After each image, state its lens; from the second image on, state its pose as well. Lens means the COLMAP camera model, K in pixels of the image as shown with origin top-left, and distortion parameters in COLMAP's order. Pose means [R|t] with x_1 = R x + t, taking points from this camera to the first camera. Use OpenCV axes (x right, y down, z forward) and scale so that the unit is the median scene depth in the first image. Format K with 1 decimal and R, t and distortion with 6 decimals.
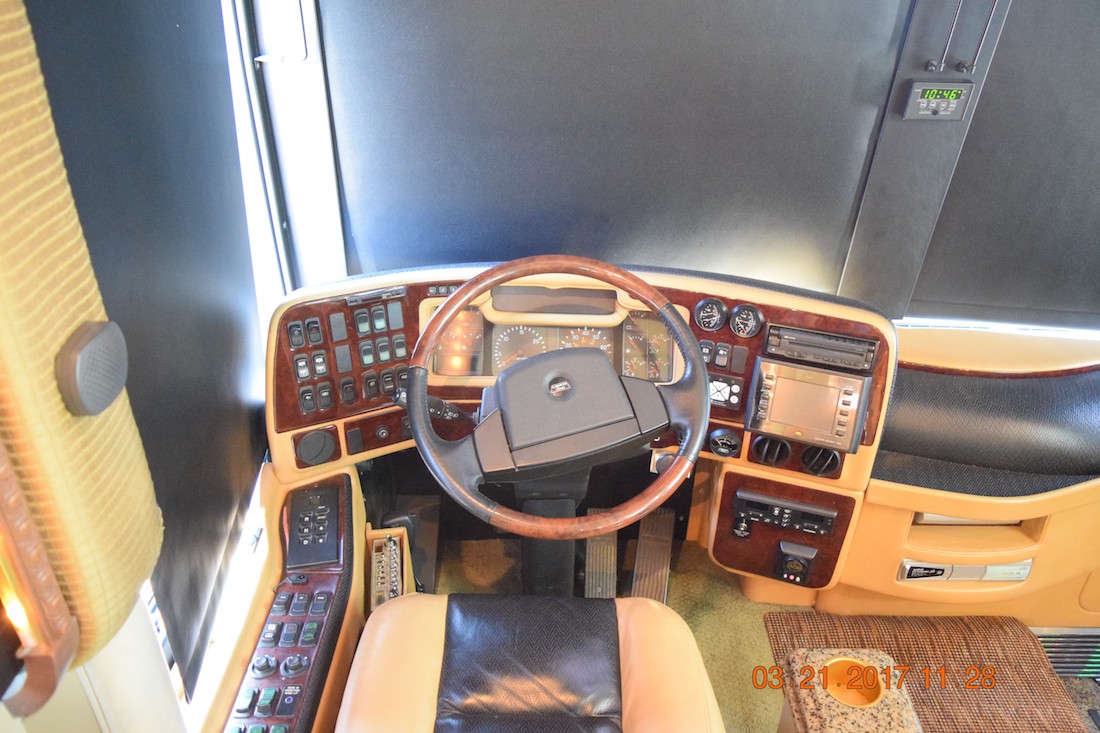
lens RADIAL K [[850.7, 0, 550.2], [0, 850.7, 361.6], [0, 0, 1]] dist [-0.021372, 0.016790]
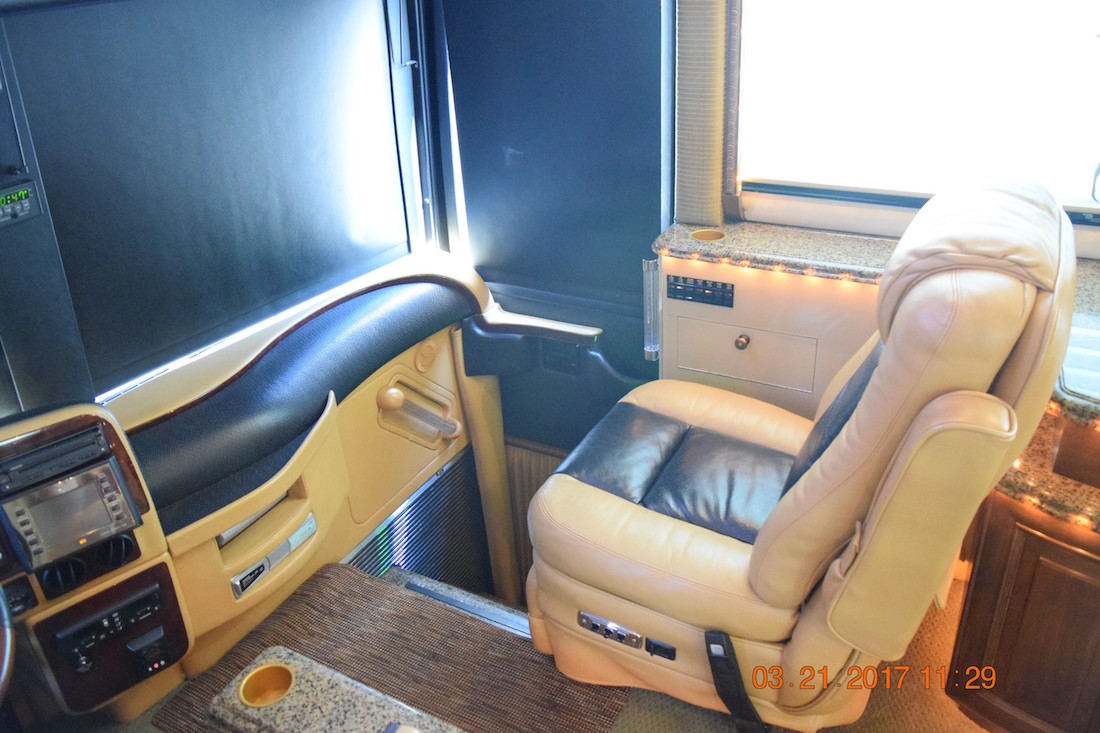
lens RADIAL K [[850.7, 0, 550.2], [0, 850.7, 361.6], [0, 0, 1]] dist [-0.021372, 0.016790]
pose [[0.478162, -0.449027, 0.754809, -0.092700], [0.500037, 0.845719, 0.186341, -0.005079], [-0.722028, 0.288331, 0.628920, -0.079311]]
